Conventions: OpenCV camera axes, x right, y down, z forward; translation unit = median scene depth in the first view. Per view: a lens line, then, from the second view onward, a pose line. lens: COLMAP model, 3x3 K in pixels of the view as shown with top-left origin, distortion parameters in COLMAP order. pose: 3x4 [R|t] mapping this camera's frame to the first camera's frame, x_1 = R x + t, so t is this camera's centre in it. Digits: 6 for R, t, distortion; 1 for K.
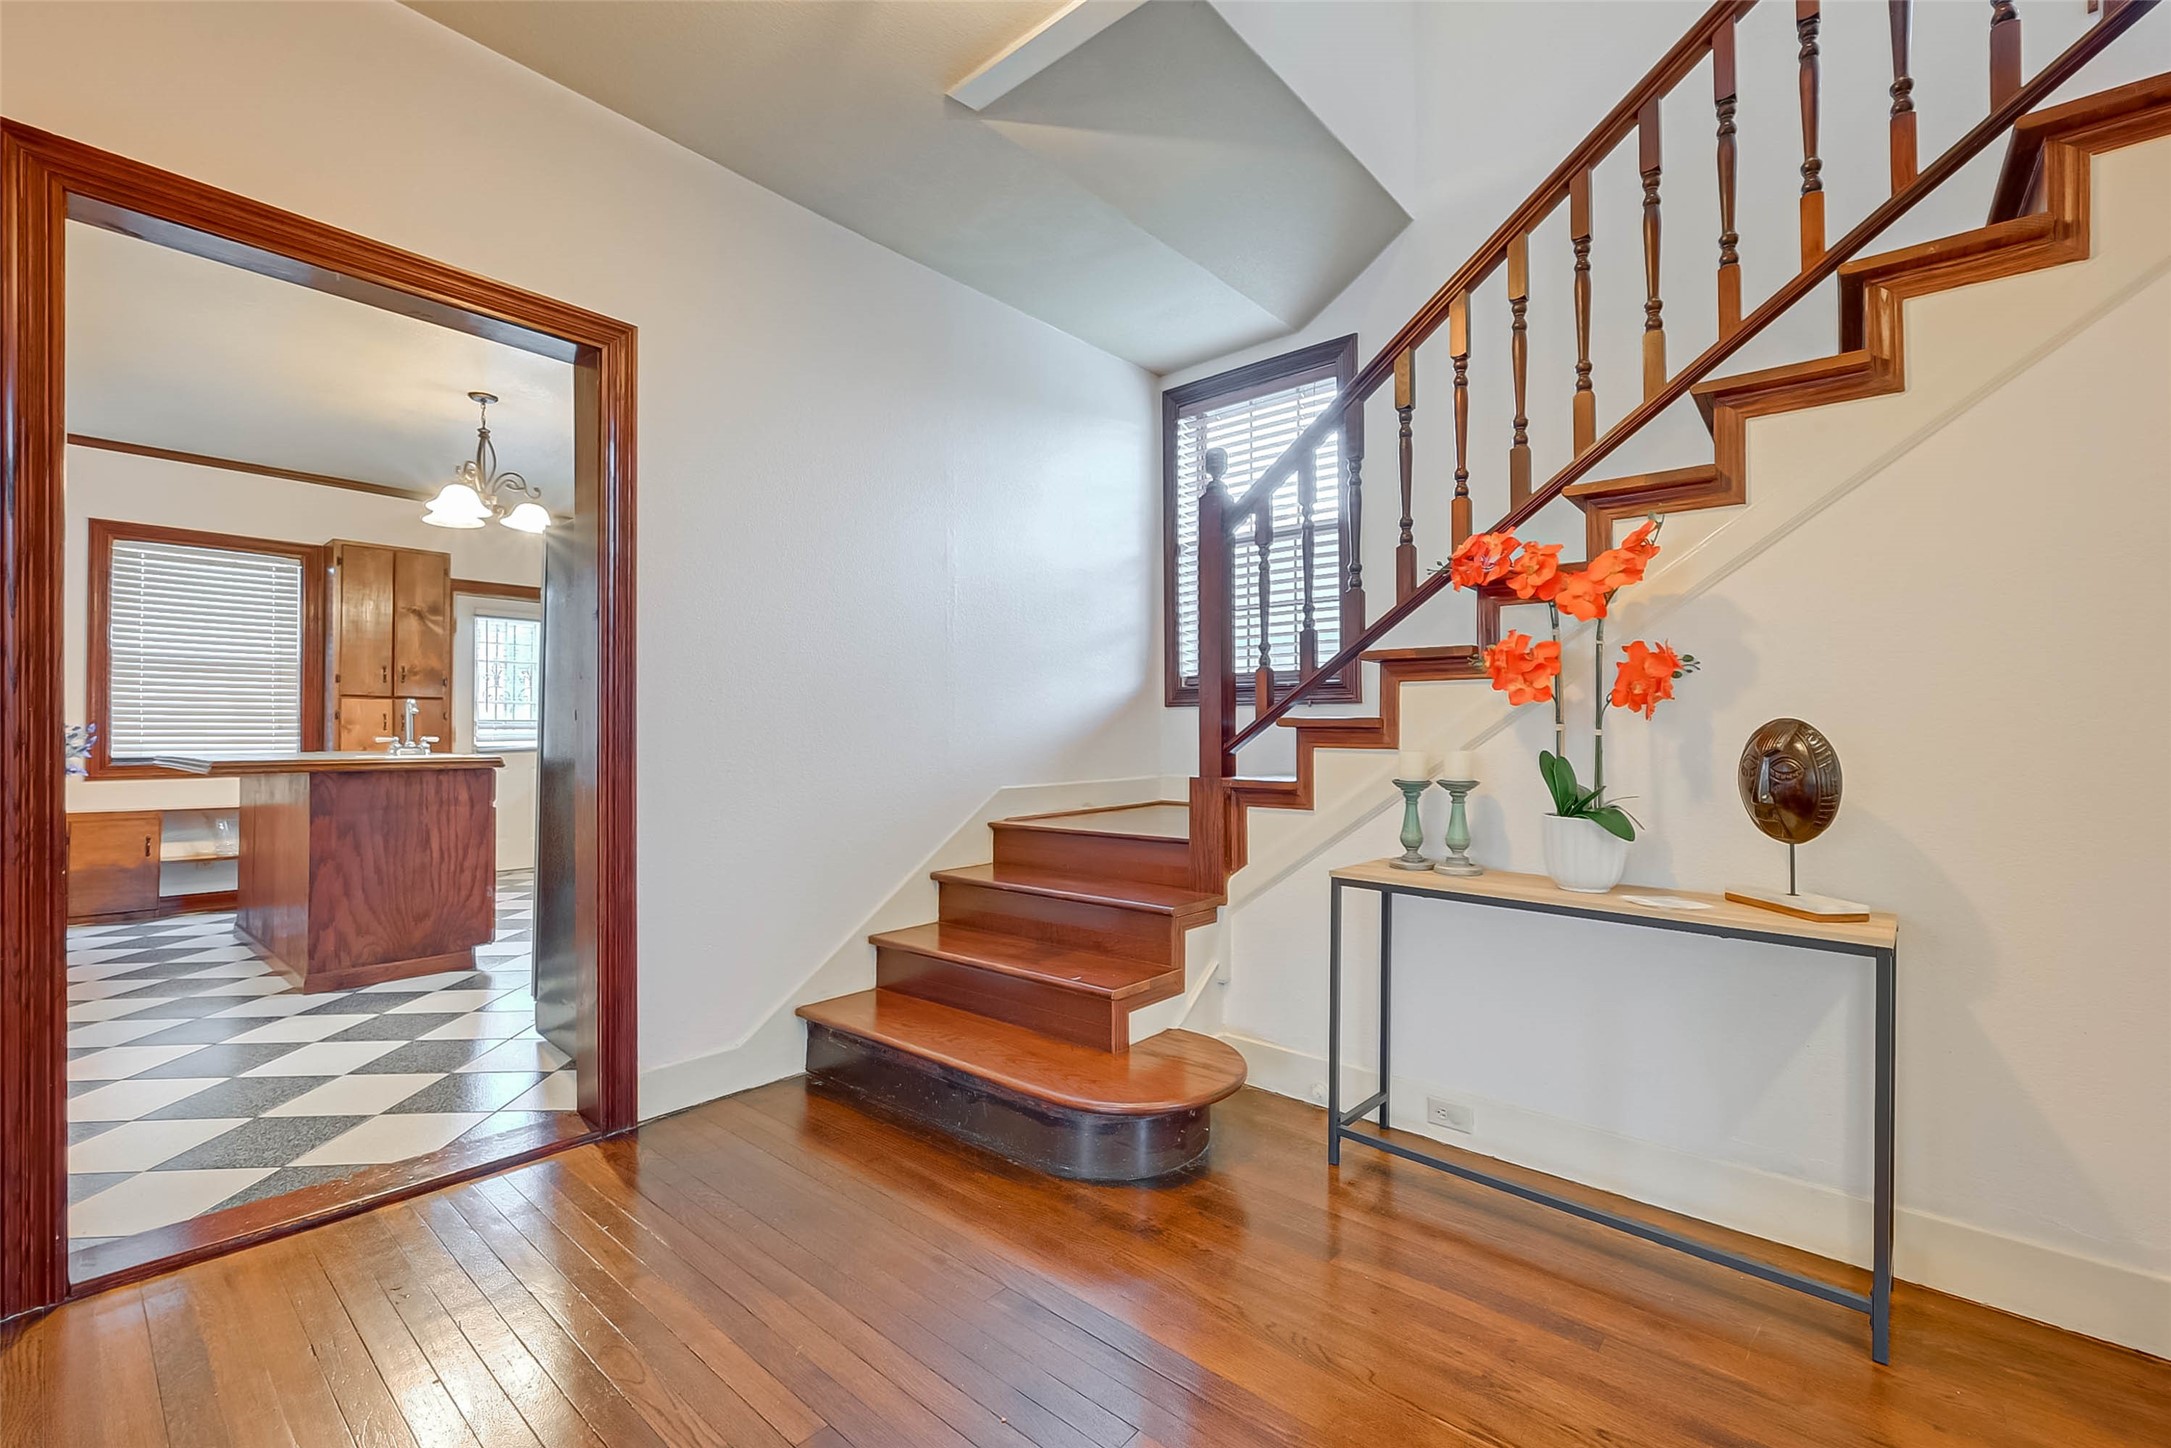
lens RADIAL K [[925.8, 0, 1159.7], [0, 925.8, 723.3], [0, 0, 1]] dist [-0.002947, 0.000471]
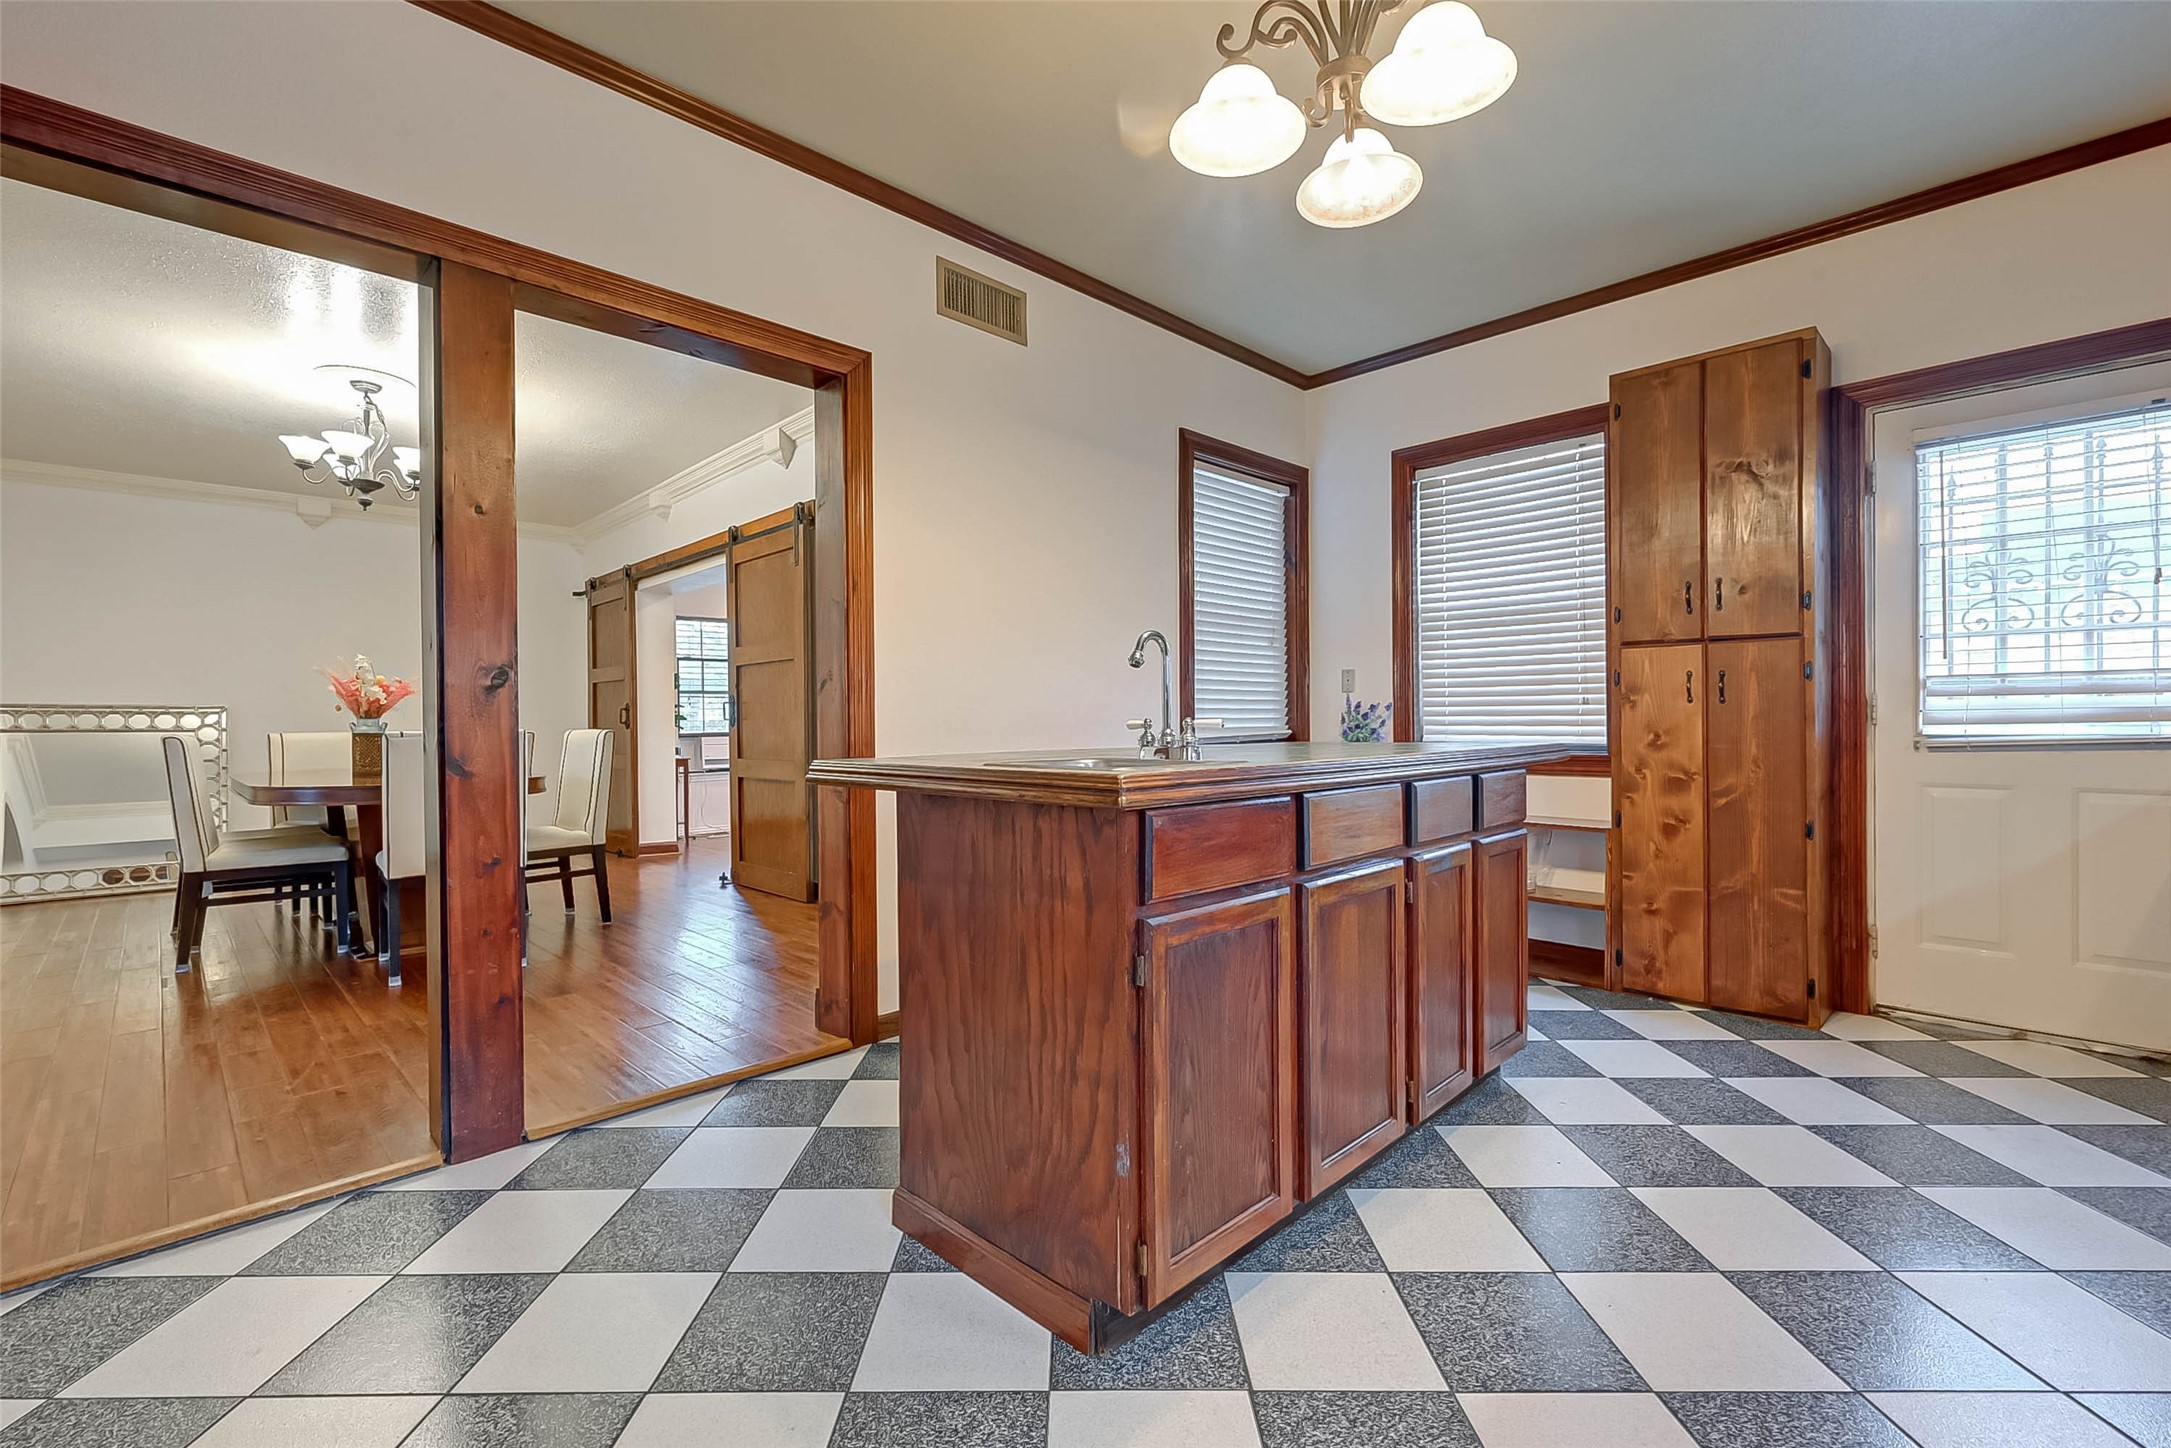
lens RADIAL K [[925.8, 0, 1071.4], [0, 925.8, 733.2], [0, 0, 1]] dist [-0.002947, 0.000471]
pose [[-0.114768, 0.015551, -0.993271, -0.288407], [0.020036, 0.999710, 0.013336, 0.012126], [0.993190, -0.018371, -0.115046, 0.776094]]
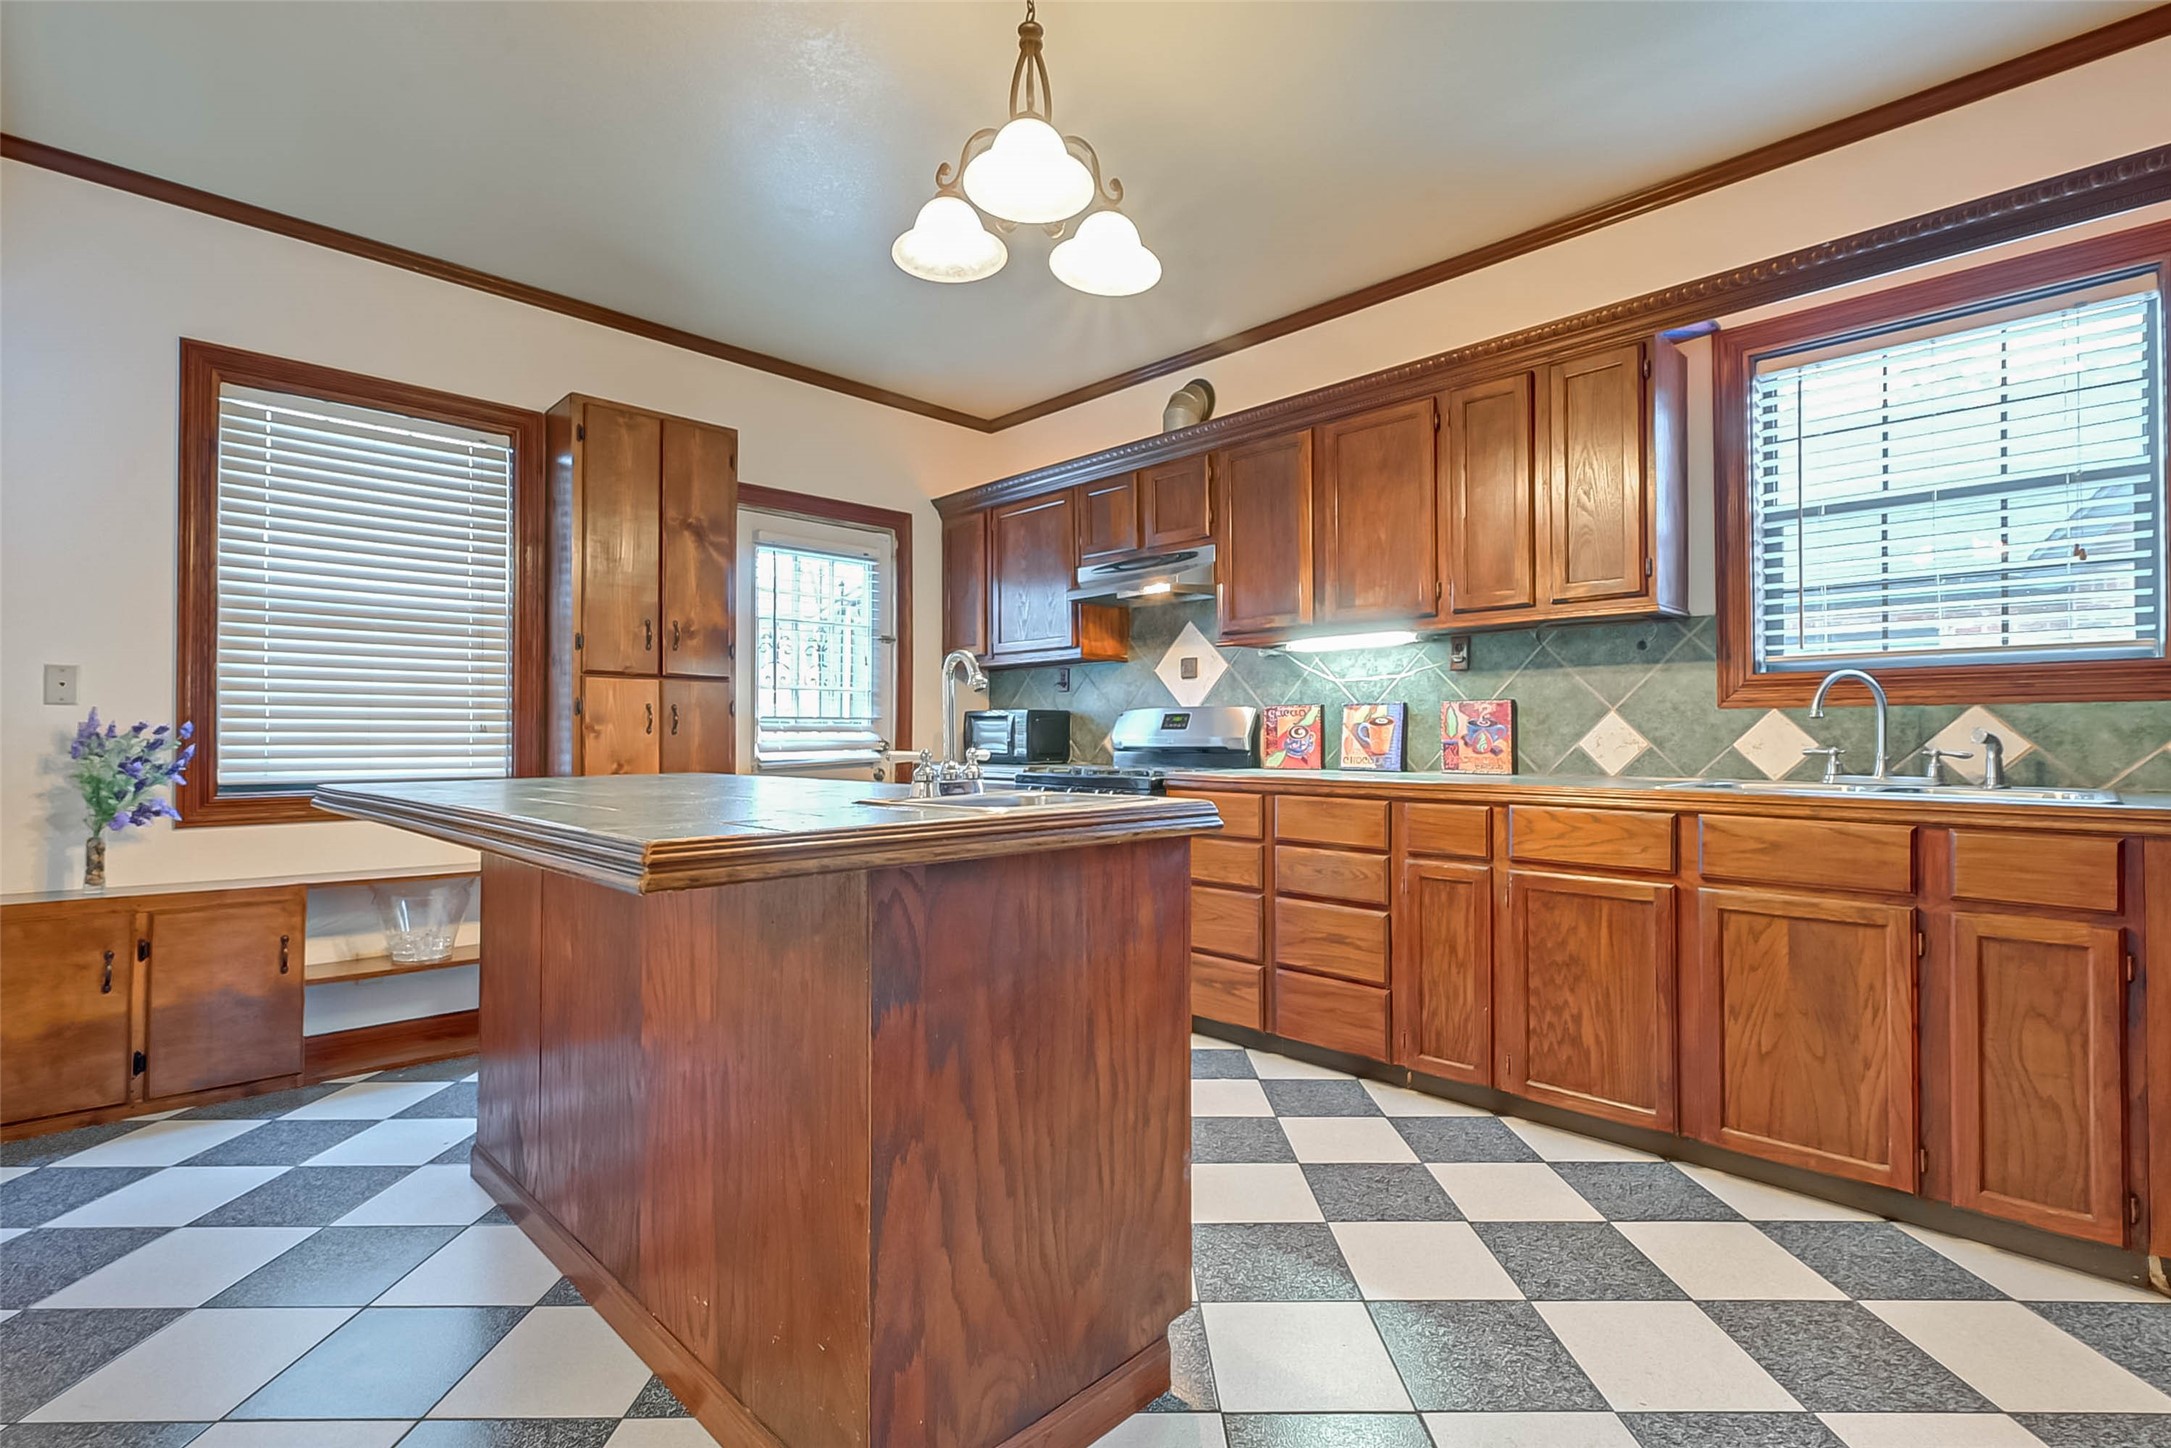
lens RADIAL K [[1000.7, 0, 1115.6], [0, 1000.7, 727.4], [0, 0, 1]] dist [0.002974, 0.000074]
pose [[0.995422, -0.001365, -0.095567, -0.542099], [0.001498, 0.999998, 0.001321, 0.003874], [0.095565, -0.001458, 0.995422, 0.452981]]
